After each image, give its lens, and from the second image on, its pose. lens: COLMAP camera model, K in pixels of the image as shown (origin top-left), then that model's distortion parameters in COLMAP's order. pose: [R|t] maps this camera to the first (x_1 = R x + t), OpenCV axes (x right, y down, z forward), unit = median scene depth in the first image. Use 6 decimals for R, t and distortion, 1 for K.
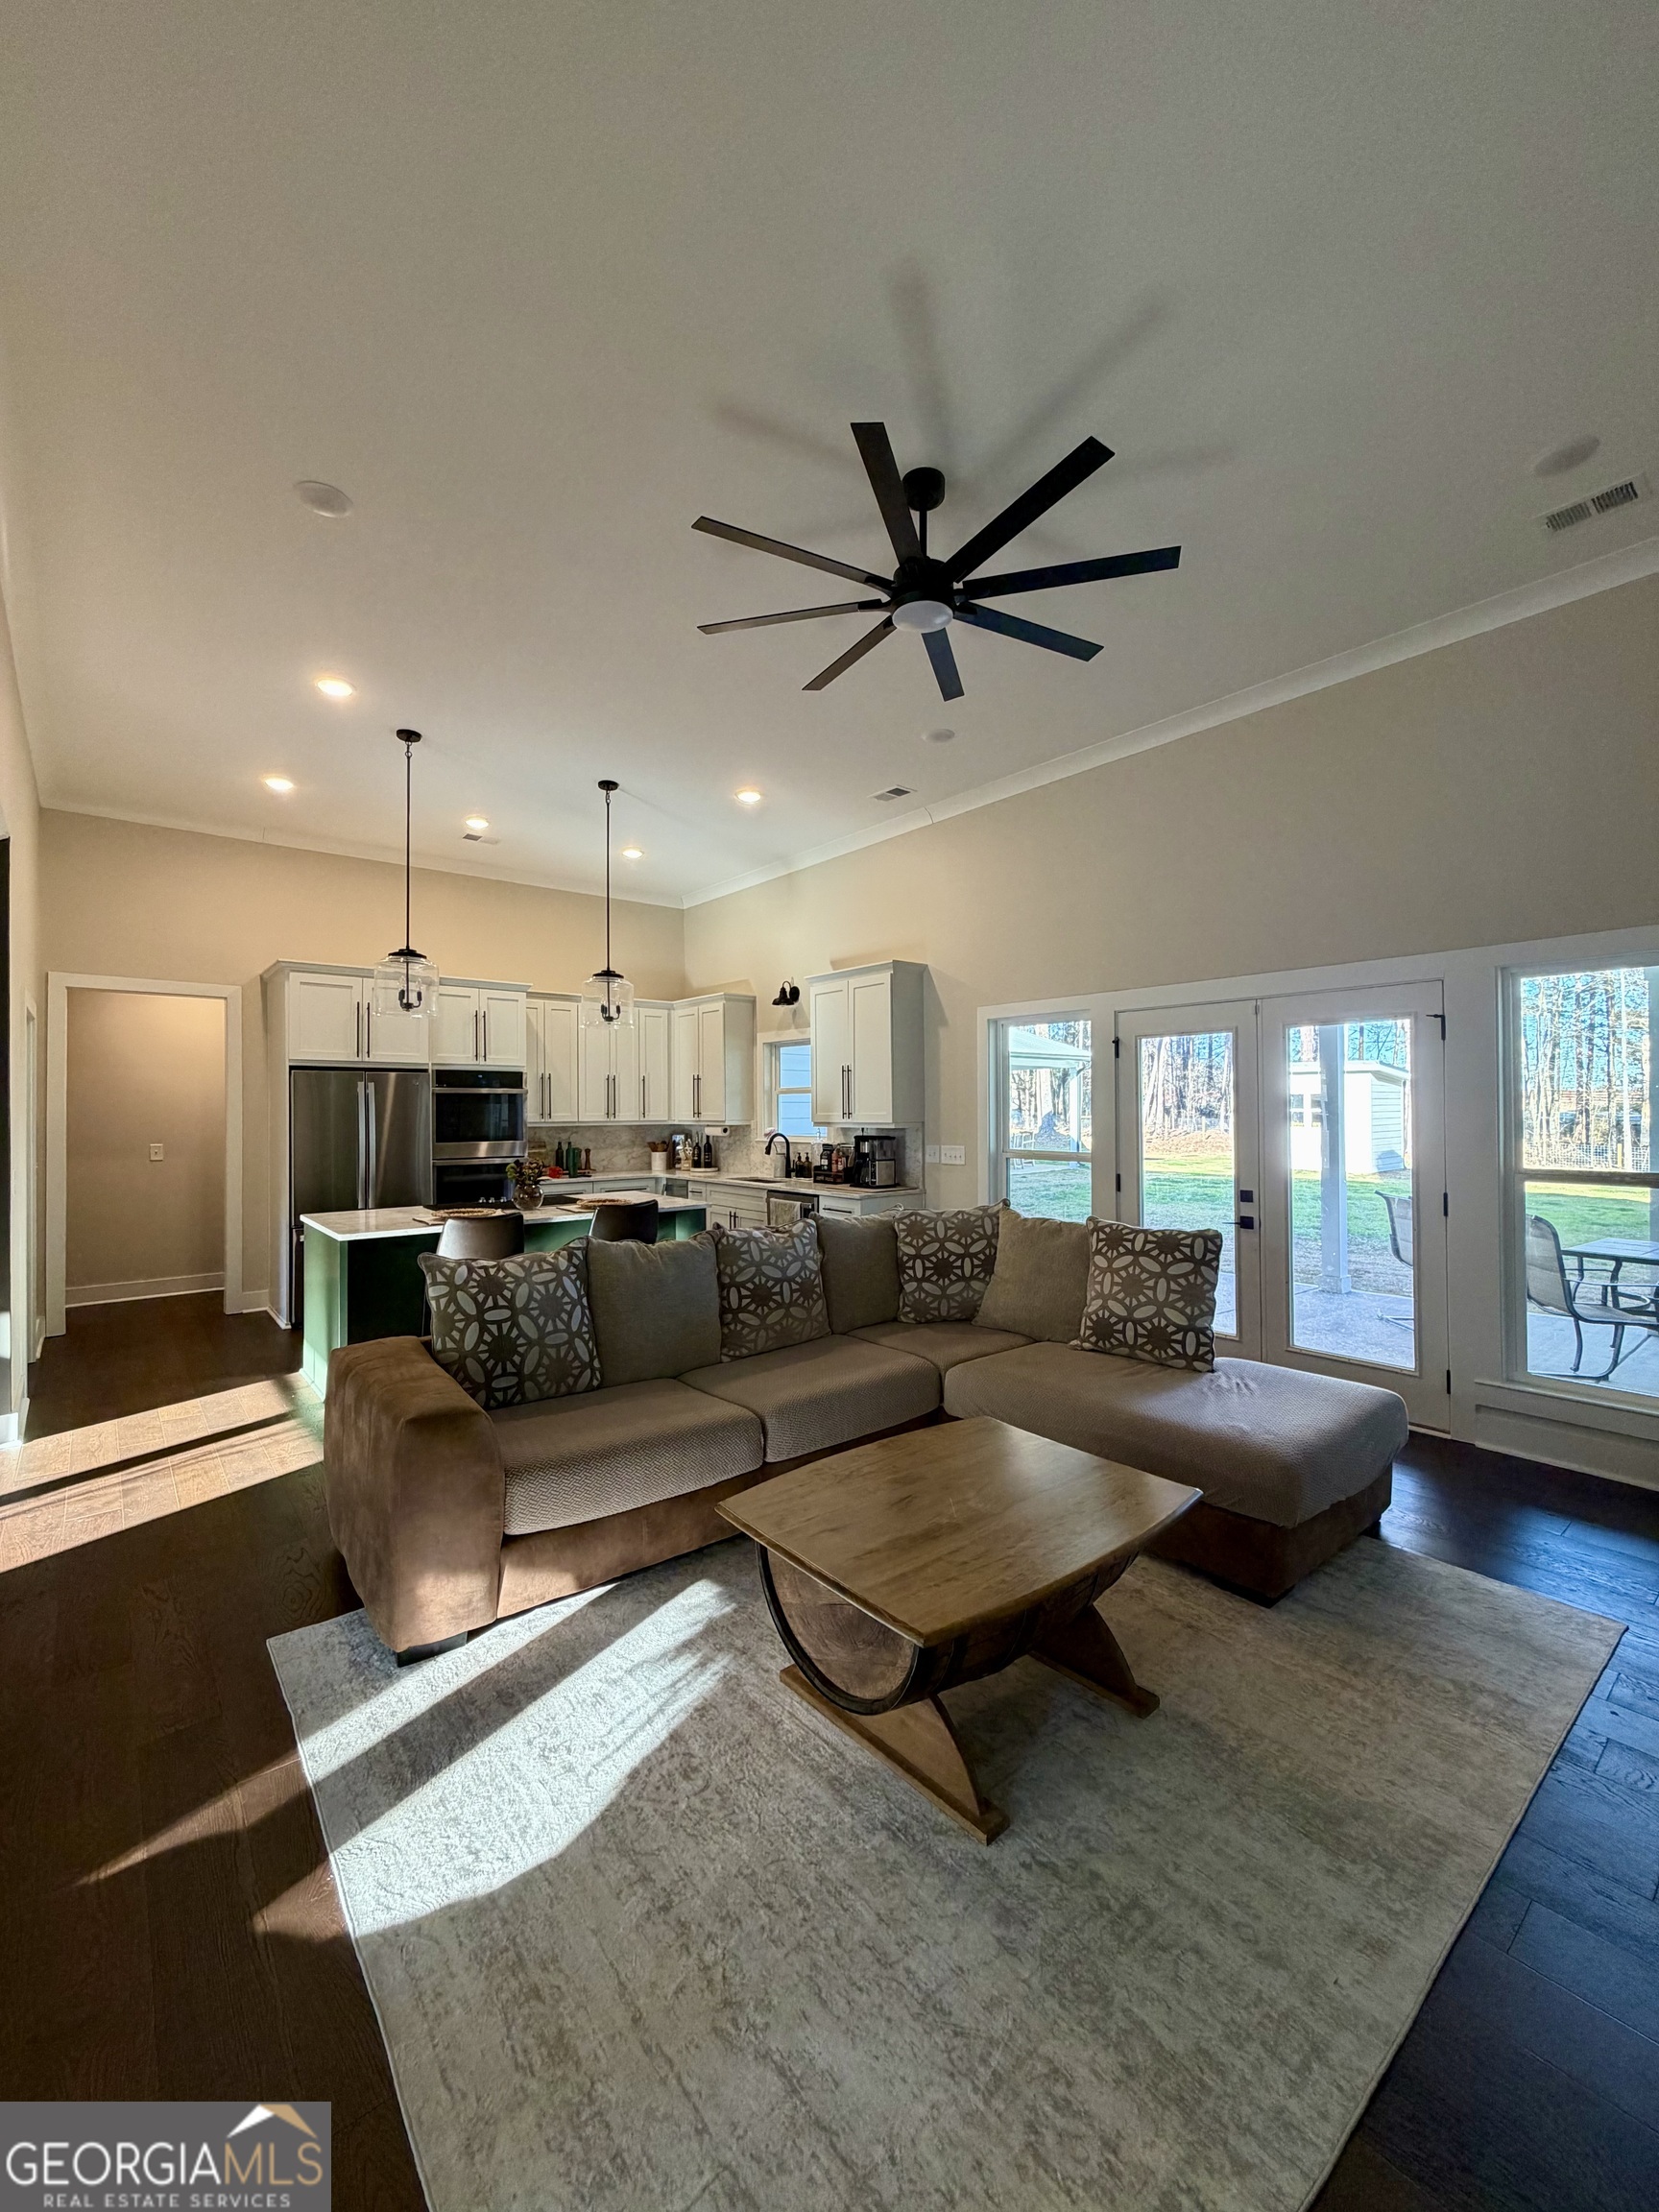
lens RADIAL K [[880.7, 0, 822.9], [0, 880.7, 1101.8], [0, 0, 1]] dist [-0.000810, -0.000792]
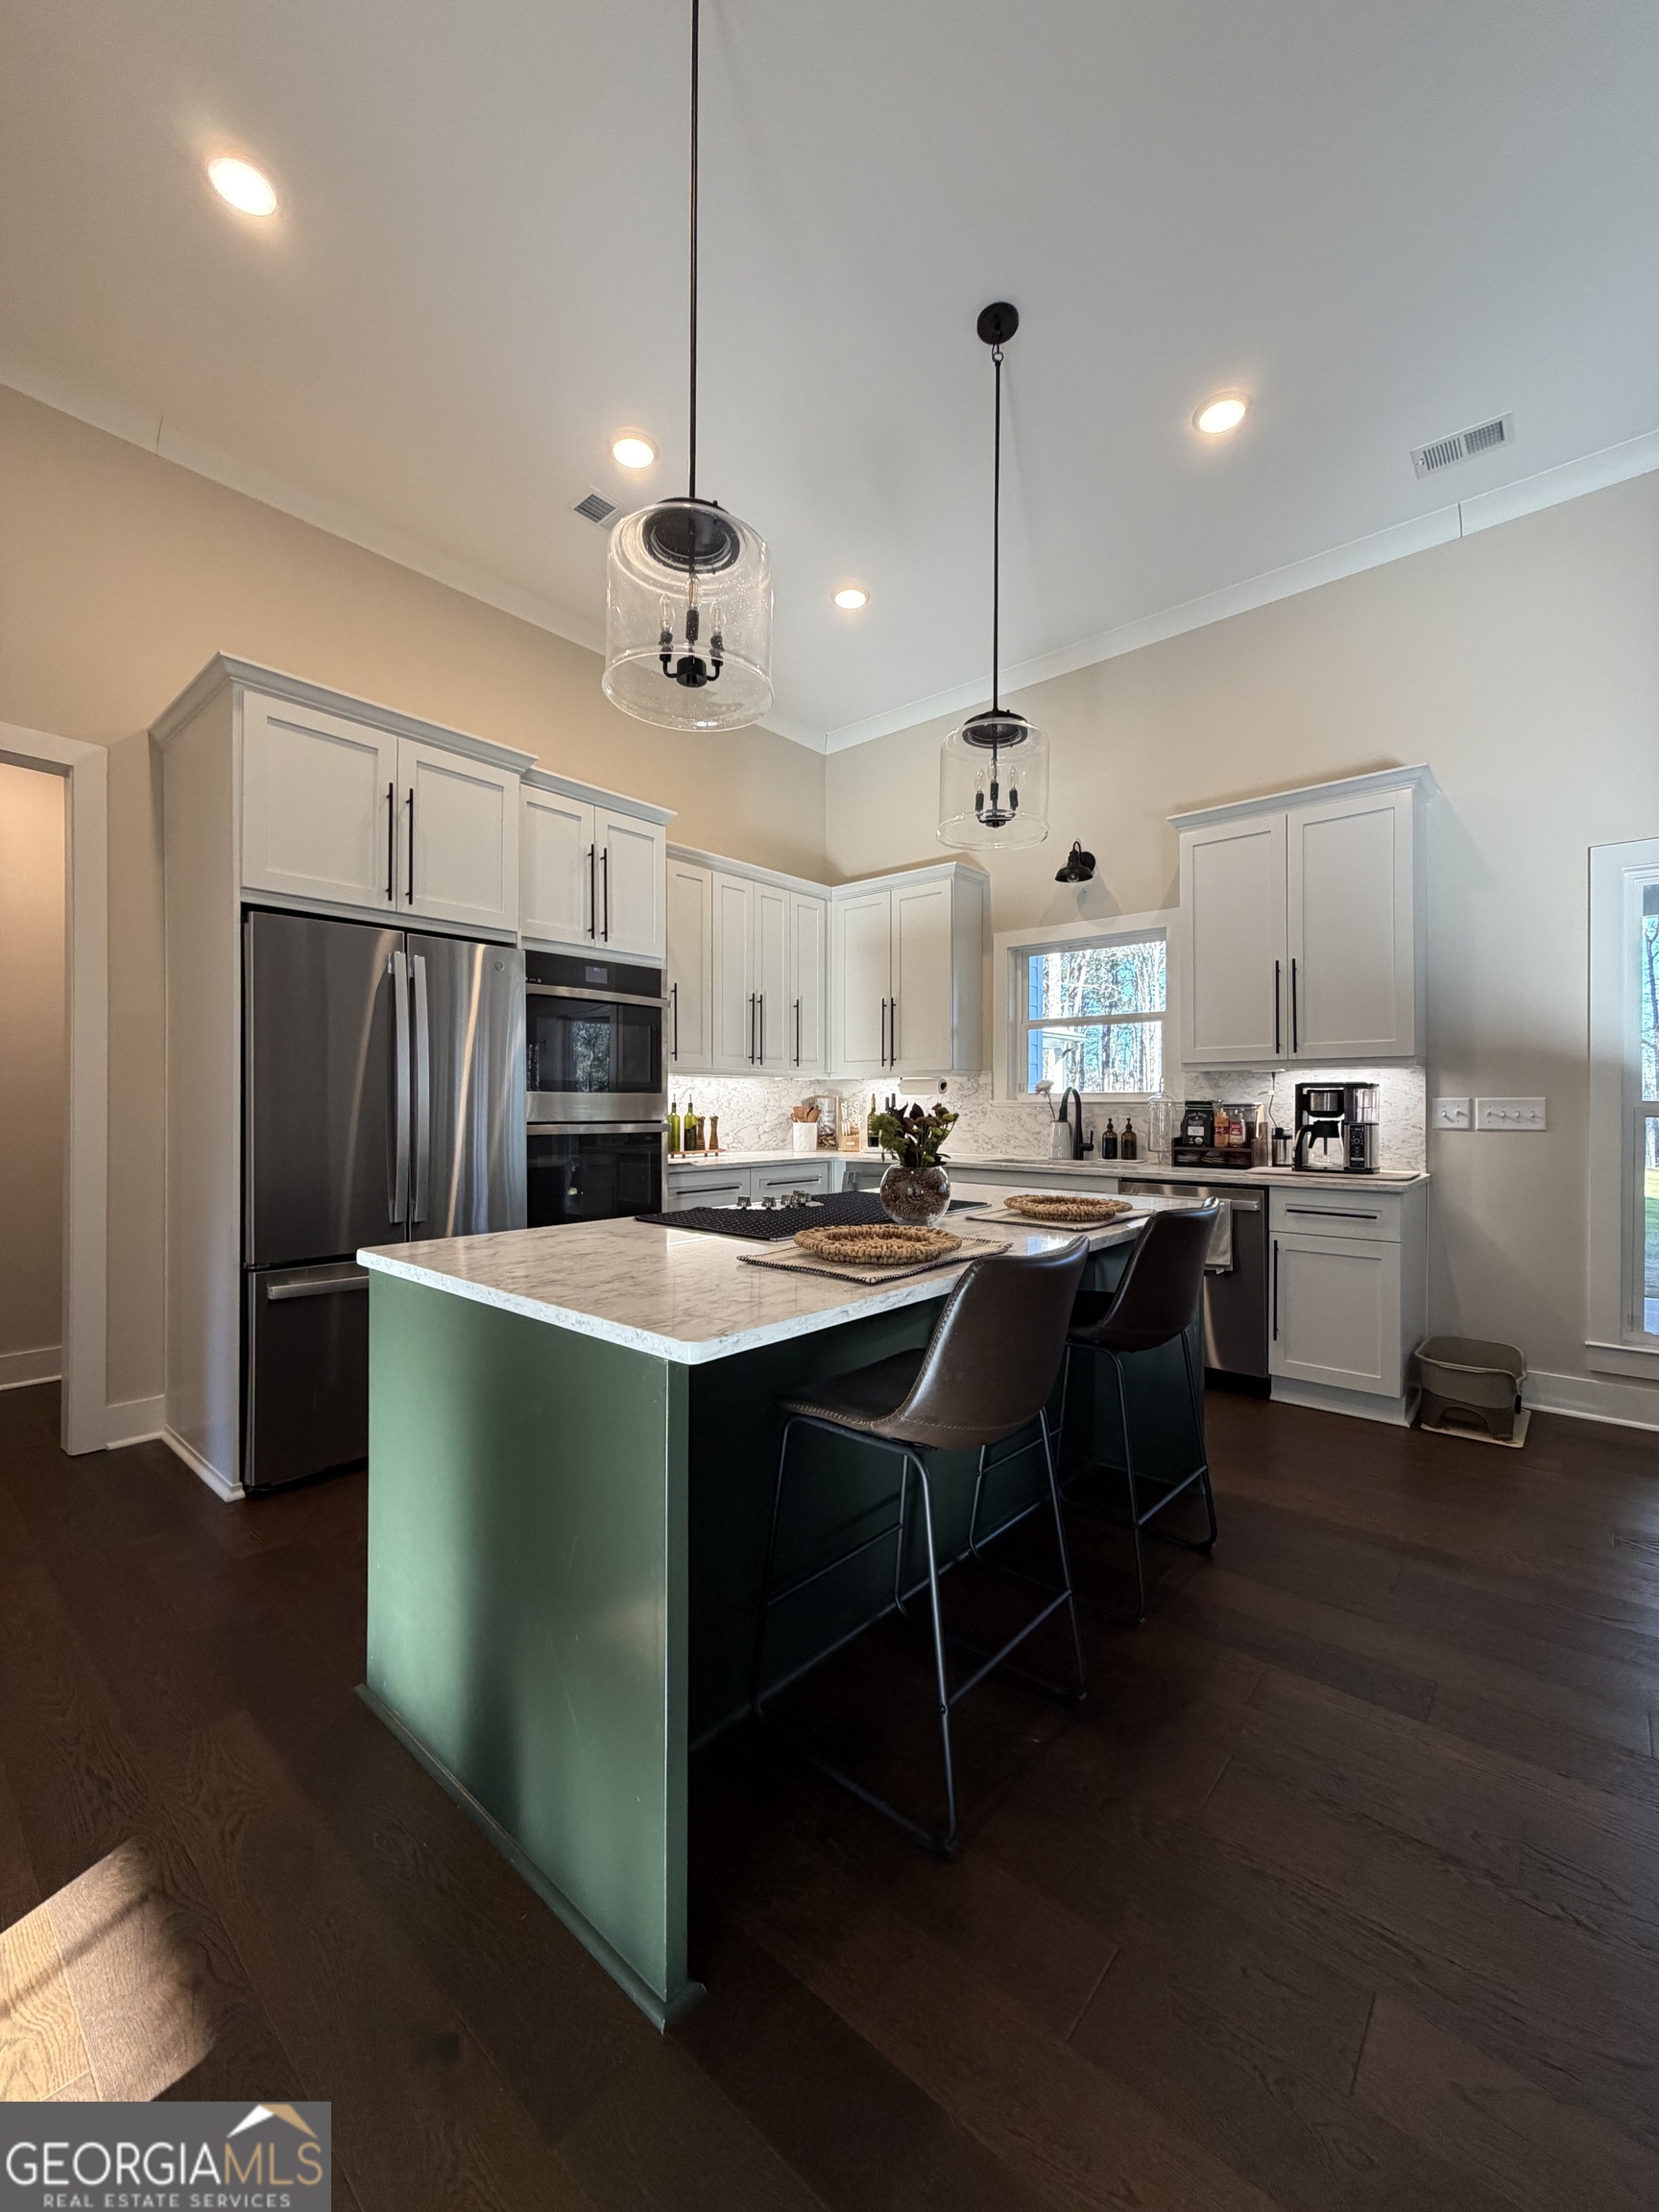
lens RADIAL K [[880.7, 0, 826.6], [0, 880.7, 1108.2], [0, 0, 1]] dist [-0.000810, -0.000792]
pose [[0.986337, 0.009074, 0.164490, -0.335089], [-0.011476, 0.999841, 0.013660, 0.046286], [-0.164340, -0.015361, 0.986284, 0.442357]]
